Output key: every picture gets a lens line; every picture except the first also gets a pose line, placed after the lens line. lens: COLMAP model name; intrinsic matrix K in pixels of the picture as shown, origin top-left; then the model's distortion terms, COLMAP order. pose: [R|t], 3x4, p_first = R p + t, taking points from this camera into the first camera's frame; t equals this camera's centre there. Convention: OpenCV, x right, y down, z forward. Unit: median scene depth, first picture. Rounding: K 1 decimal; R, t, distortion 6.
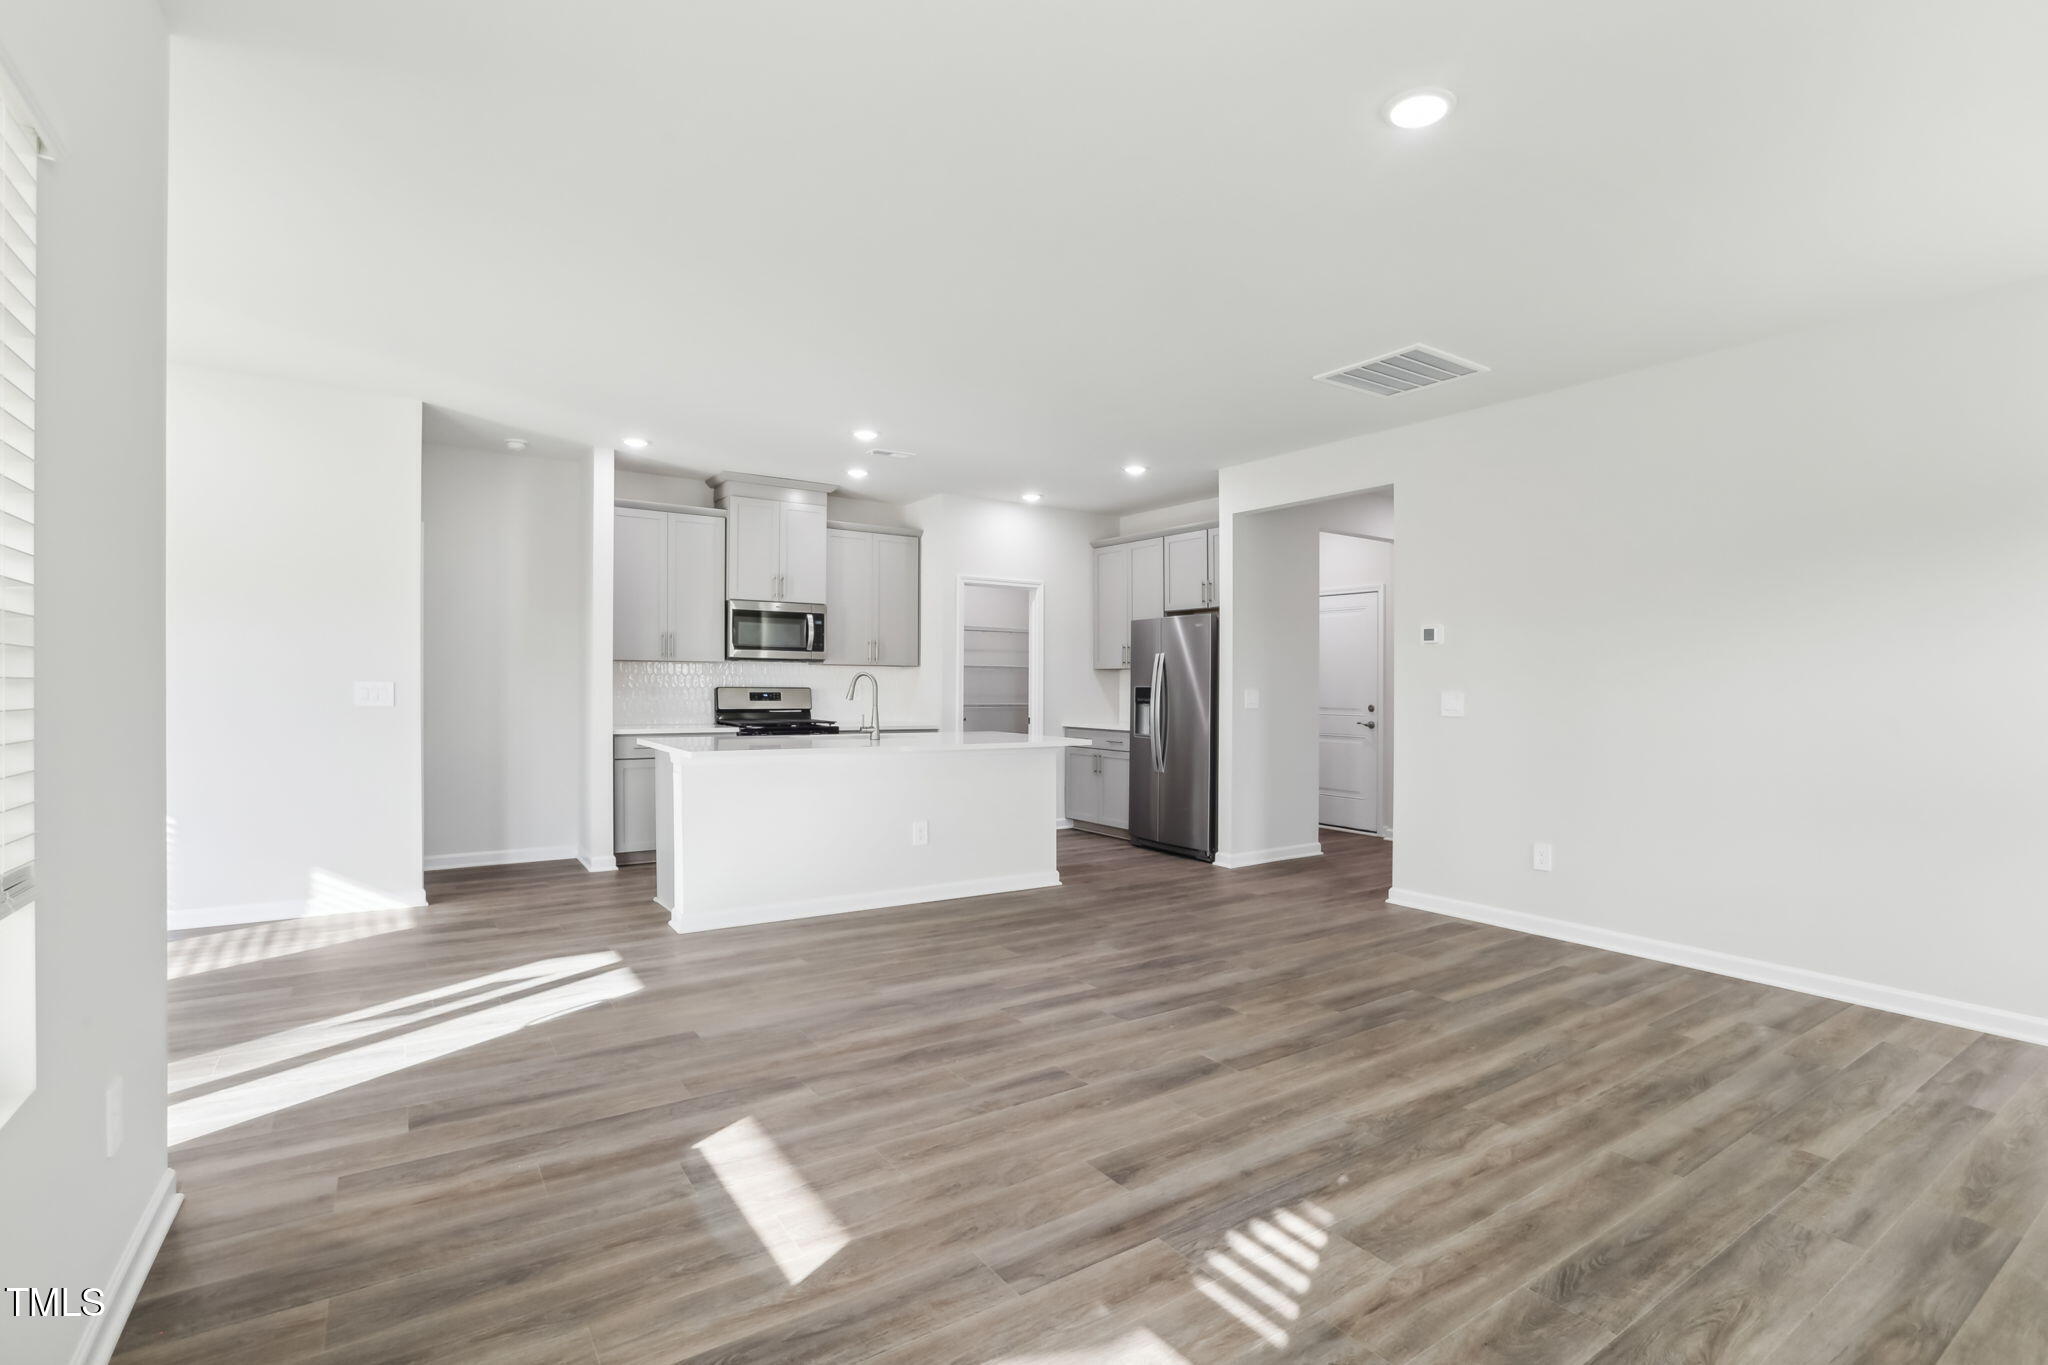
lens RADIAL K [[958.3, 0, 1052.3], [0, 958.3, 673.1], [0, 0, 1]] dist [-0.038971, 0.012198]
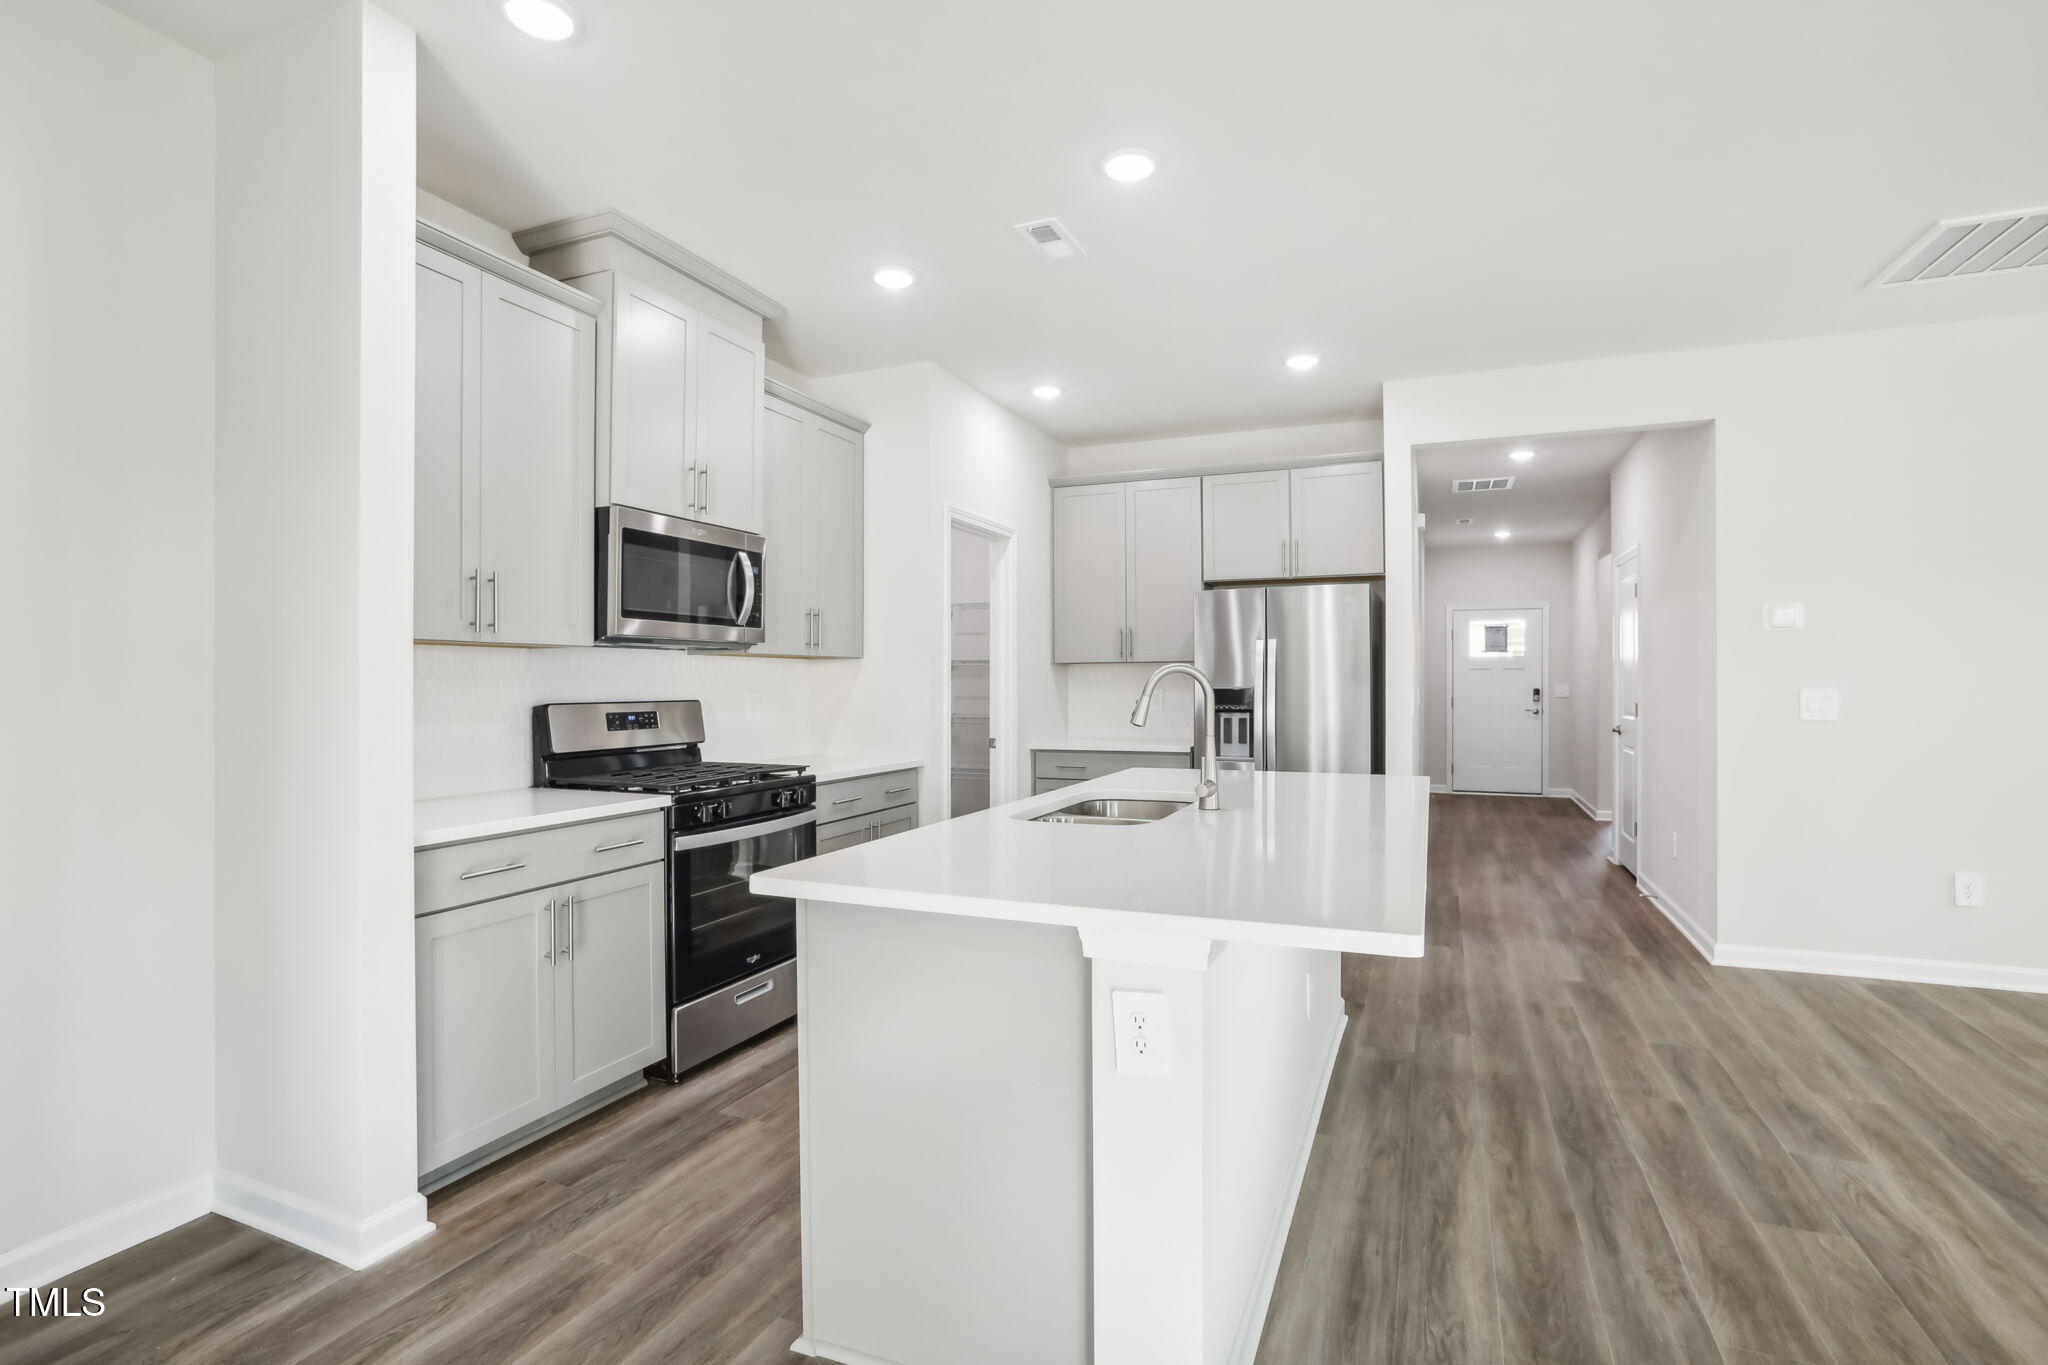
lens RADIAL K [[958.3, 0, 1041.8], [0, 958.3, 675.0], [0, 0, 1]] dist [-0.038971, 0.012198]
pose [[0.839135, -0.007939, 0.543866, -0.594604], [0.003548, 0.999952, 0.009122, -0.003089], [-0.543912, -0.005725, 0.839123, 0.755043]]
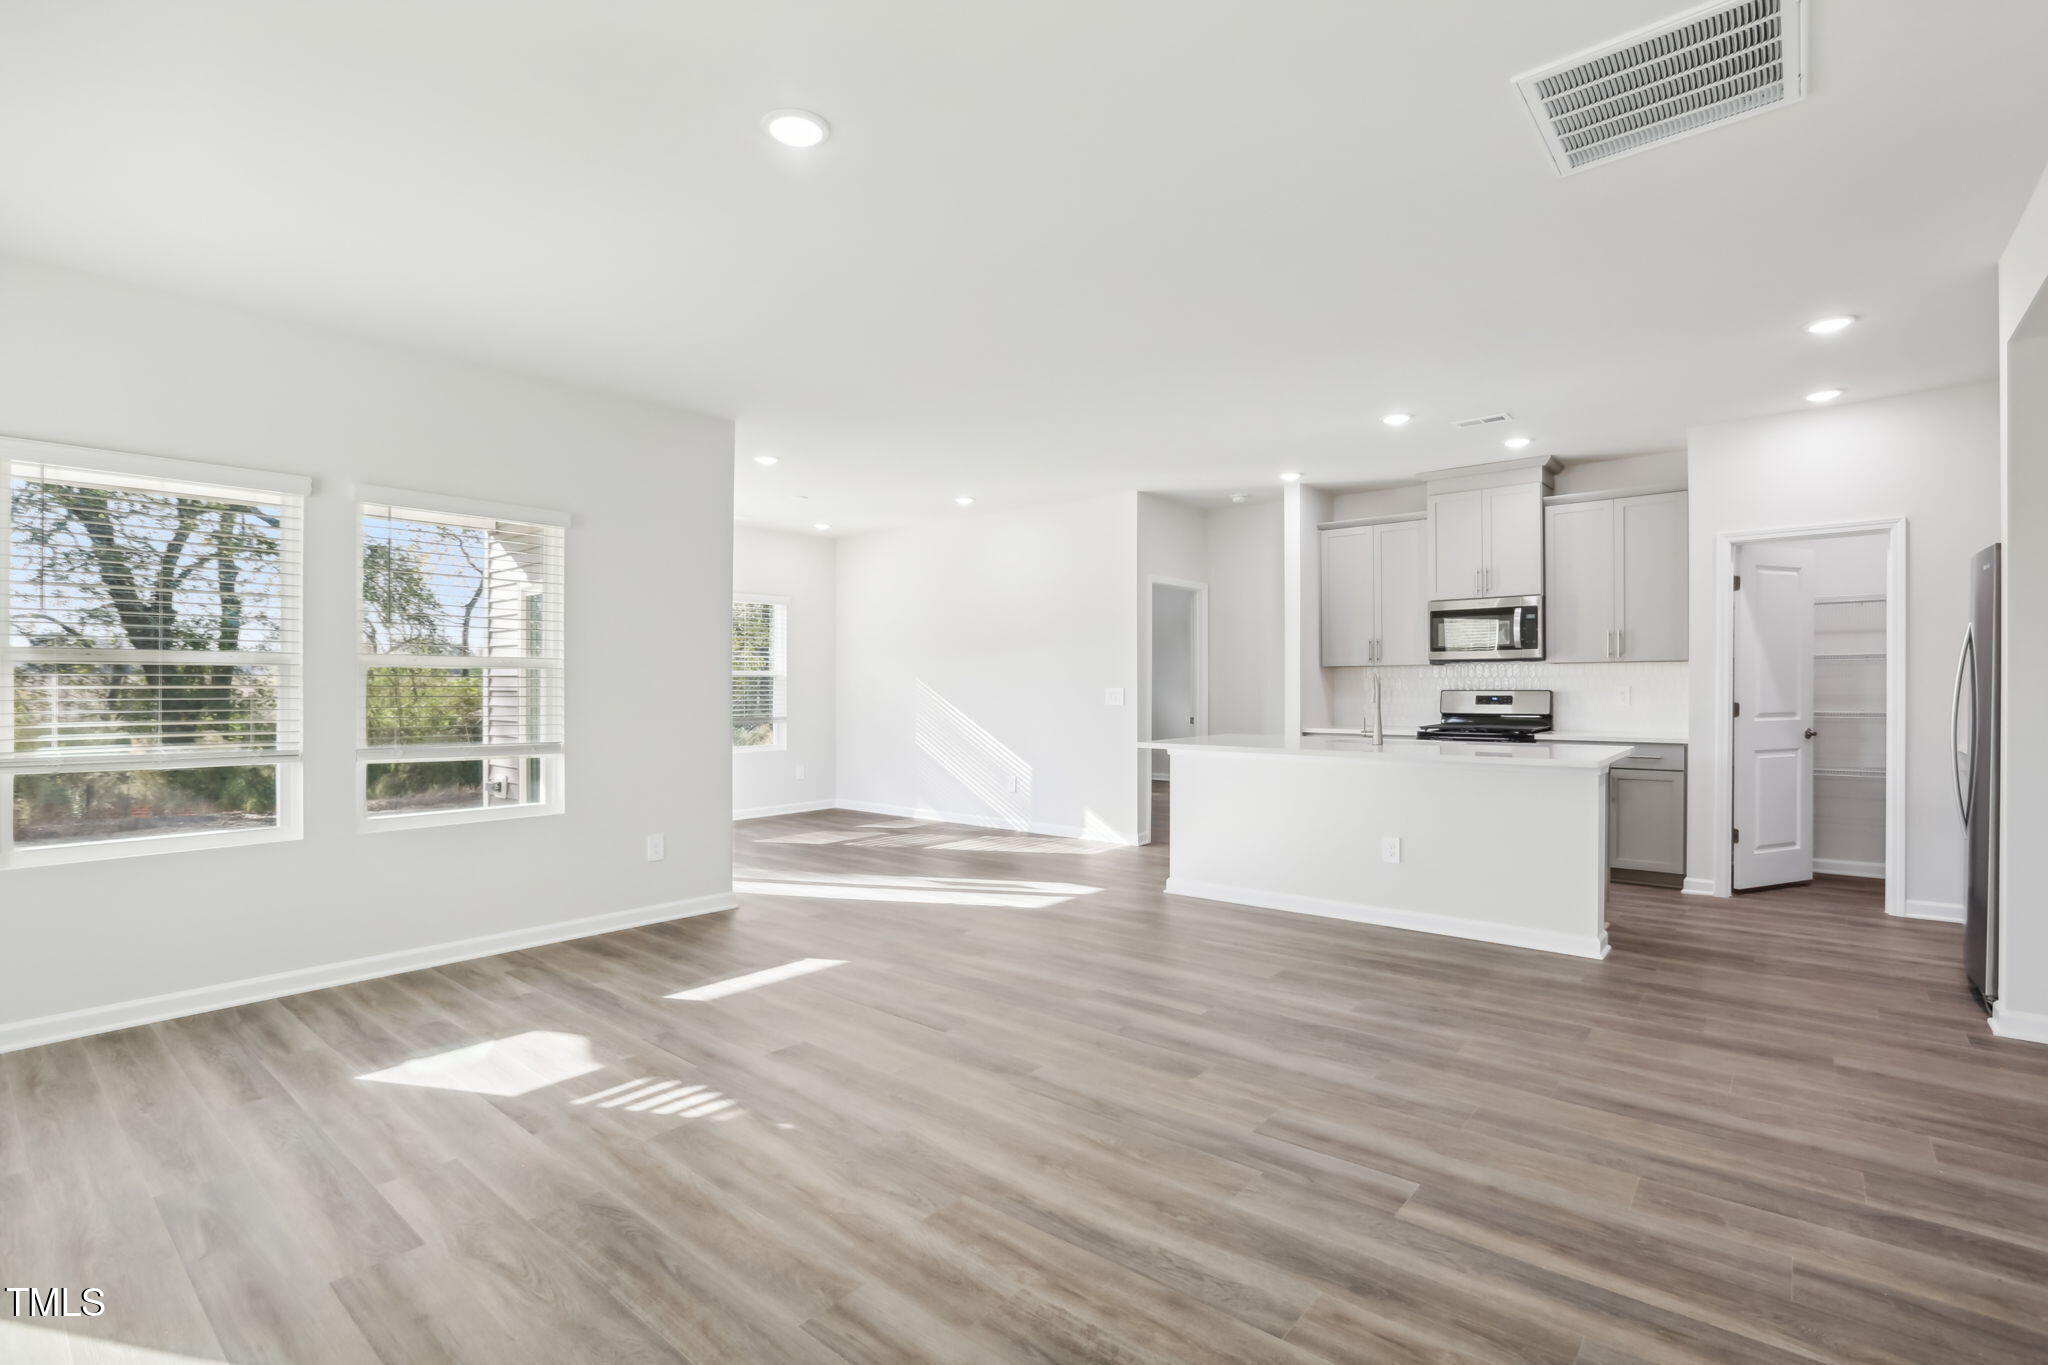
lens RADIAL K [[958.3, 0, 1019.6], [0, 958.3, 689.6], [0, 0, 1]] dist [-0.038971, 0.012198]
pose [[0.251355, -0.008459, -0.967858, 0.732357], [0.019760, 0.999798, -0.003607, 0.013132], [0.967693, -0.018218, 0.251472, 0.495103]]
